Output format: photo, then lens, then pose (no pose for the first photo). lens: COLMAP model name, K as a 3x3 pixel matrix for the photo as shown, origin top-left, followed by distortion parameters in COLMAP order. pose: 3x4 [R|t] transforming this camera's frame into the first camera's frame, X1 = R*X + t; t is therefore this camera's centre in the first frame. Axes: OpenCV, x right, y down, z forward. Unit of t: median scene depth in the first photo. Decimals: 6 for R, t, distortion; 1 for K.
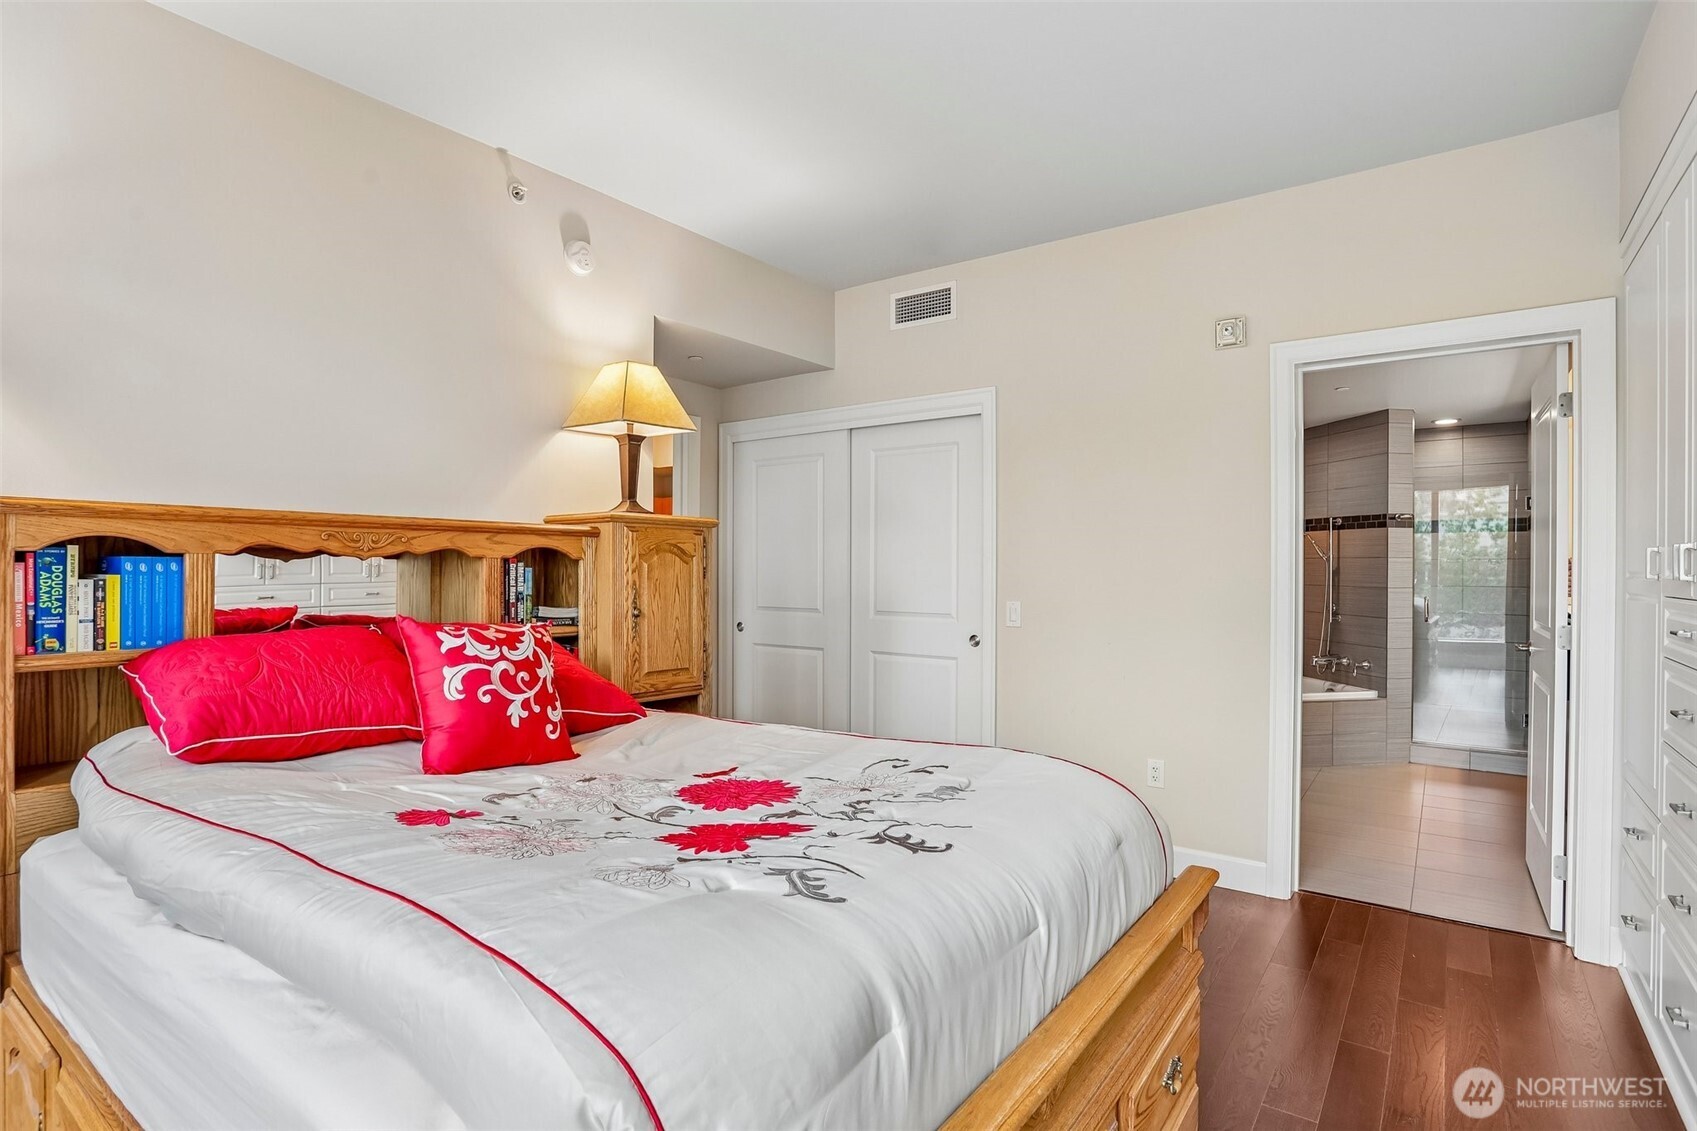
lens RADIAL K [[865.9, 0, 846.9], [0, 865.9, 569.1], [0, 0, 1]] dist [-0.015659, -0.004137]
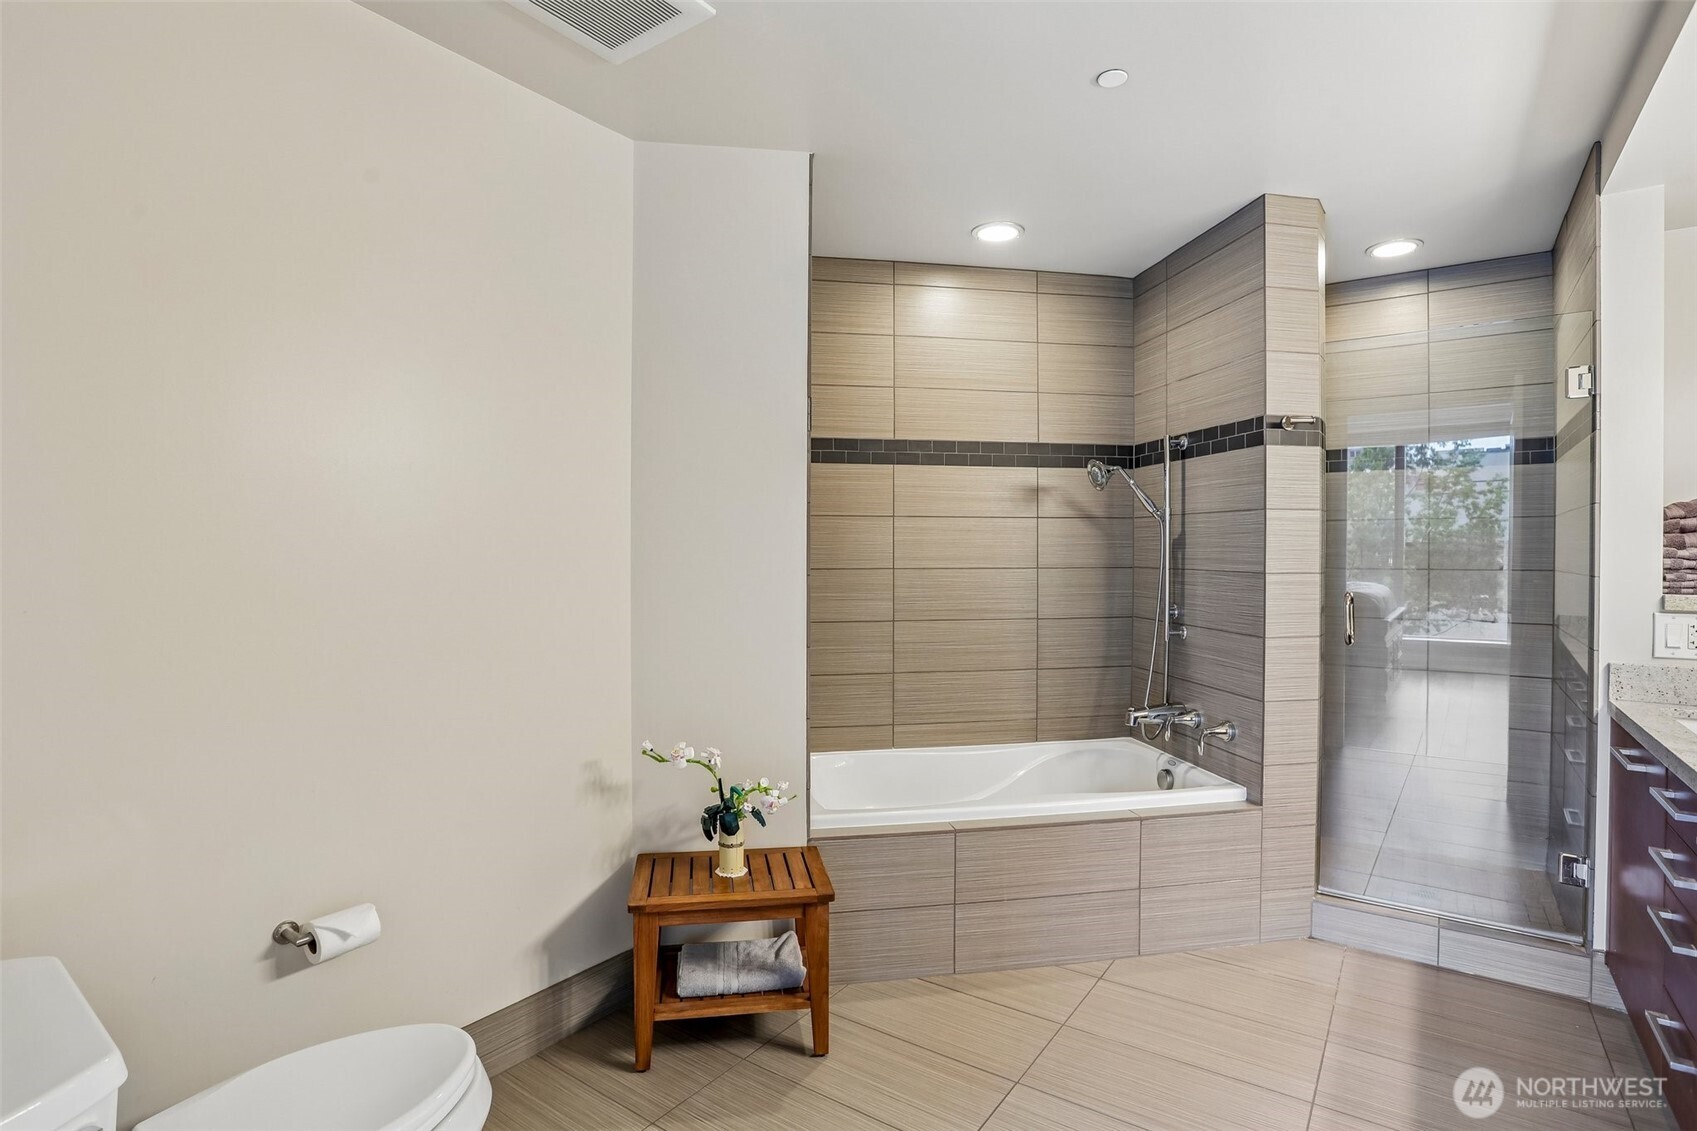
lens RADIAL K [[865.9, 0, 849.0], [0, 865.9, 557.6], [0, 0, 1]] dist [-0.015659, -0.004137]
pose [[0.999770, 0.000586, 0.021456, 0.375280], [-0.000677, 0.999991, 0.004197, 0.010935], [-0.021453, -0.004210, 0.999761, 0.511062]]
